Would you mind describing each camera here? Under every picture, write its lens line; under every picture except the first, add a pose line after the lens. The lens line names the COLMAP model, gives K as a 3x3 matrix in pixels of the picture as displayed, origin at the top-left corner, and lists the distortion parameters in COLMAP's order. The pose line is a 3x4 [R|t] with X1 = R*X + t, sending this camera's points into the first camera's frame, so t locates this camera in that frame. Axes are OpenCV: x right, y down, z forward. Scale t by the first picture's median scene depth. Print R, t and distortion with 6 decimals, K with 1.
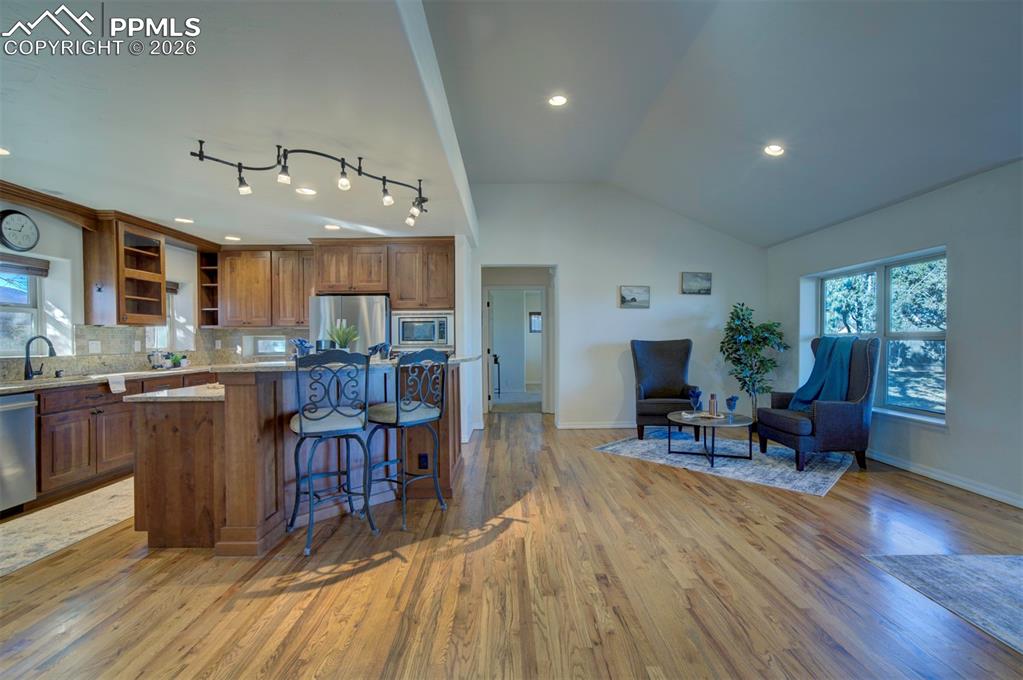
lens RADIAL K [[432.2, 0, 505.7], [0, 432.2, 339.5], [0, 0, 1]] dist [-0.020793, 0.013045]
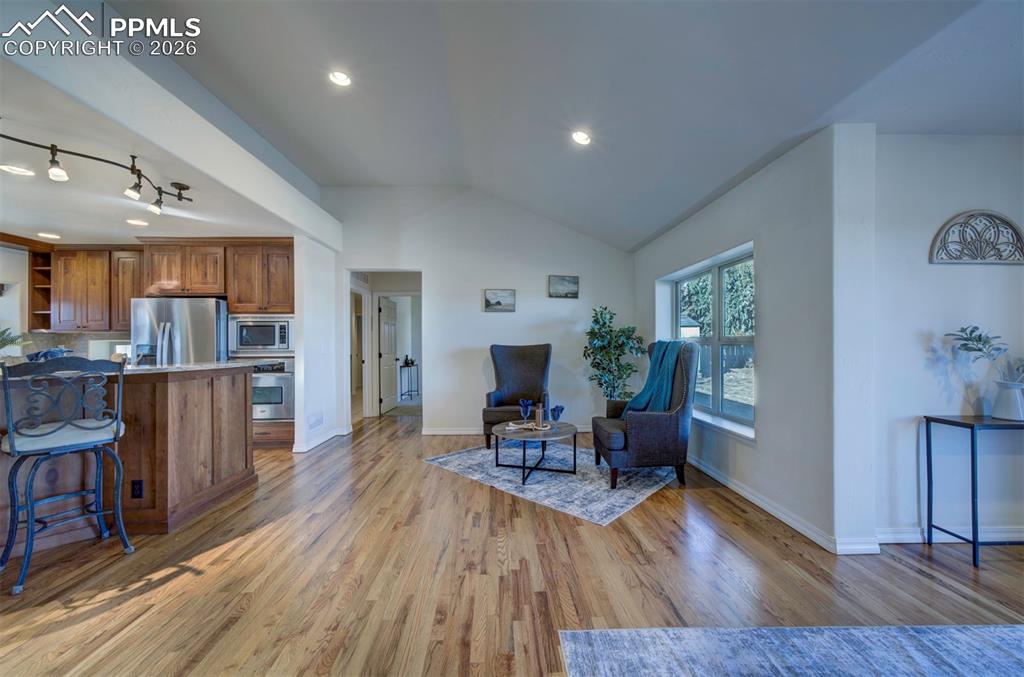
lens RADIAL K [[378.6, 0, 512.0], [0, 378.6, 338.5], [0, 0, 1]] dist [-0.007650, 0.003602]
pose [[0.999338, -0.001633, 0.036358, 0.369398], [0.002154, 0.999896, -0.014273, -0.000040], [-0.036330, 0.014342, 0.999237, 0.170119]]
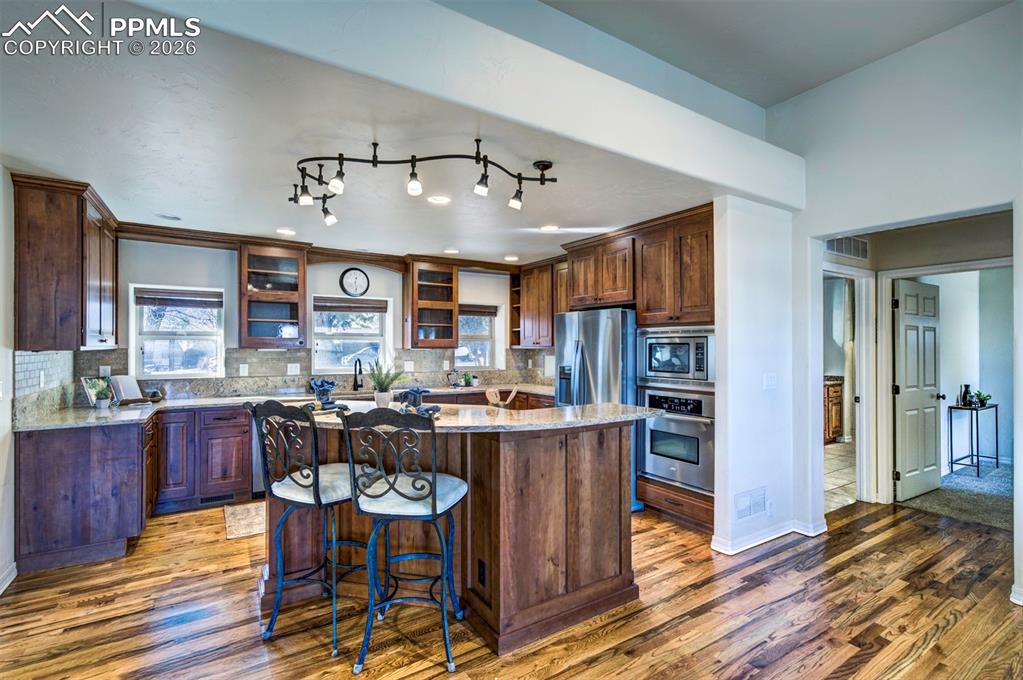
lens RADIAL K [[467.2, 0, 514.7], [0, 467.2, 343.1], [0, 0, 1]] dist [-0.002465, 0.011856]
pose [[0.534833, 0.003287, -0.844951, 0.306516], [-0.007436, 0.999972, -0.000817, -0.044991], [0.844925, 0.006720, 0.534843, 0.480629]]
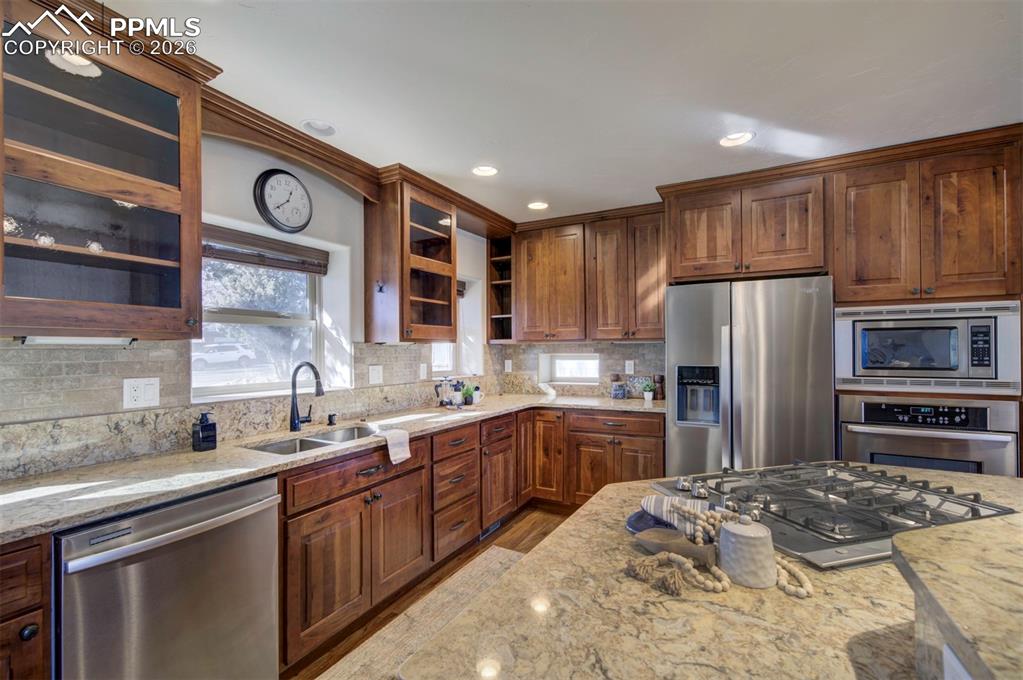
lens RADIAL K [[432.2, 0, 505.7], [0, 432.2, 339.5], [0, 0, 1]] dist [-0.020793, 0.013045]
pose [[0.872699, -0.008288, -0.488189, -0.398310], [-0.001178, 0.999817, -0.019080, -0.023007], [0.488258, 0.017226, 0.872529, 0.450366]]
